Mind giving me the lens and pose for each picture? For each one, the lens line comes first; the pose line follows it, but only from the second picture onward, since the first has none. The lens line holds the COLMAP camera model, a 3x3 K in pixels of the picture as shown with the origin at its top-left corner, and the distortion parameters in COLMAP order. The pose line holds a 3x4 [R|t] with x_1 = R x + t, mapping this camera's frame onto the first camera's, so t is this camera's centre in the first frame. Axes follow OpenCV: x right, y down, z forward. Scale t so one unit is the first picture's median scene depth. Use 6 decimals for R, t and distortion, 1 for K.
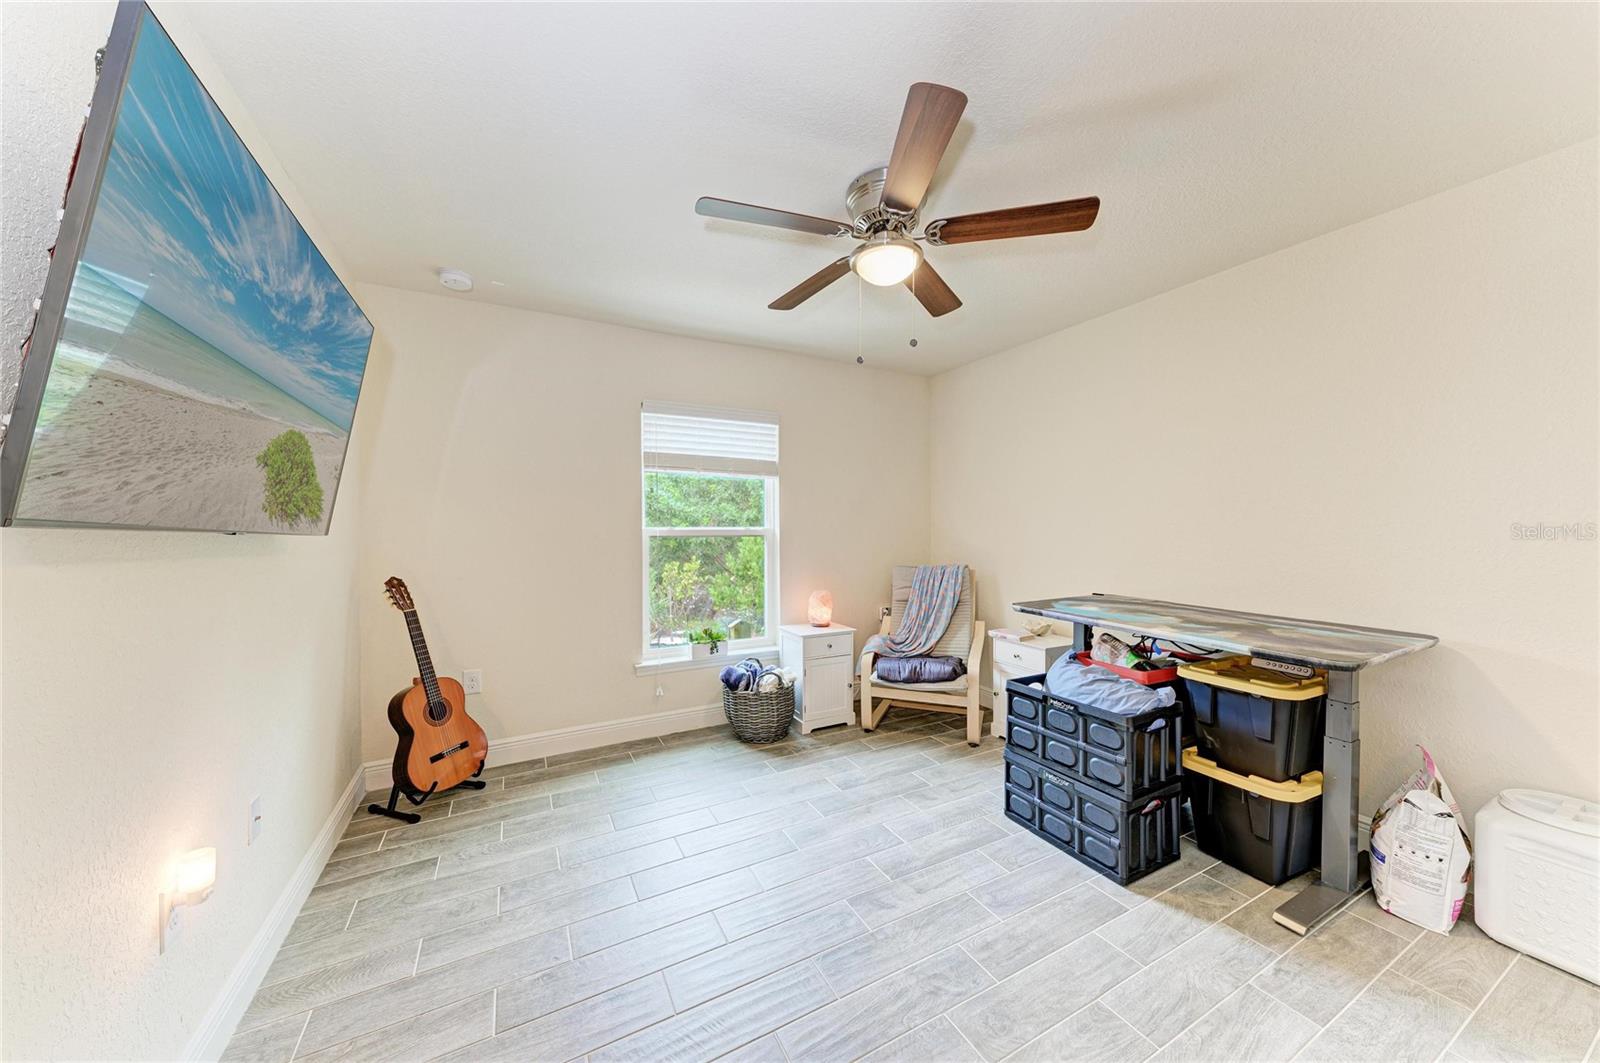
lens RADIAL K [[538.9, 0, 806.3], [0, 538.9, 537.4], [0, 0, 1]] dist [0.016394, -0.002917]
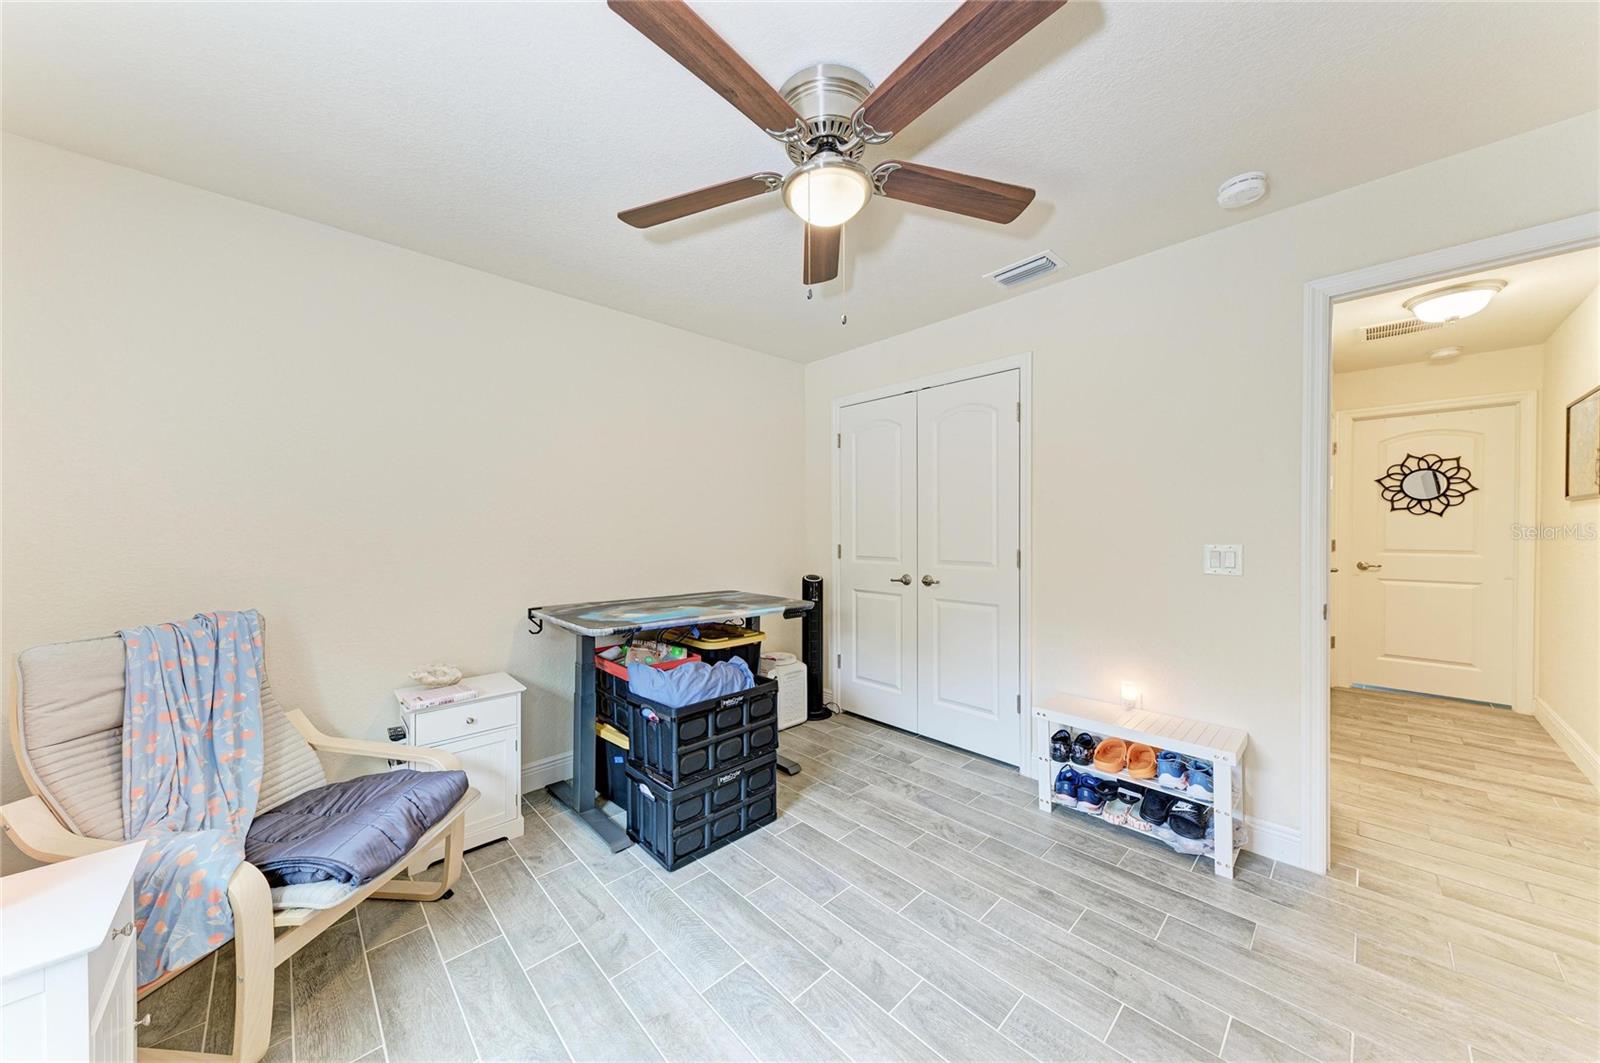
lens RADIAL K [[538.9, 0, 800.1], [0, 538.9, 532.1], [0, 0, 1]] dist [0.016394, -0.002917]
pose [[-0.271621, -0.000201, 0.962404, -0.488058], [0.022607, 0.999723, 0.006589, -0.013007], [-0.962139, 0.023547, -0.271541, 1.011639]]
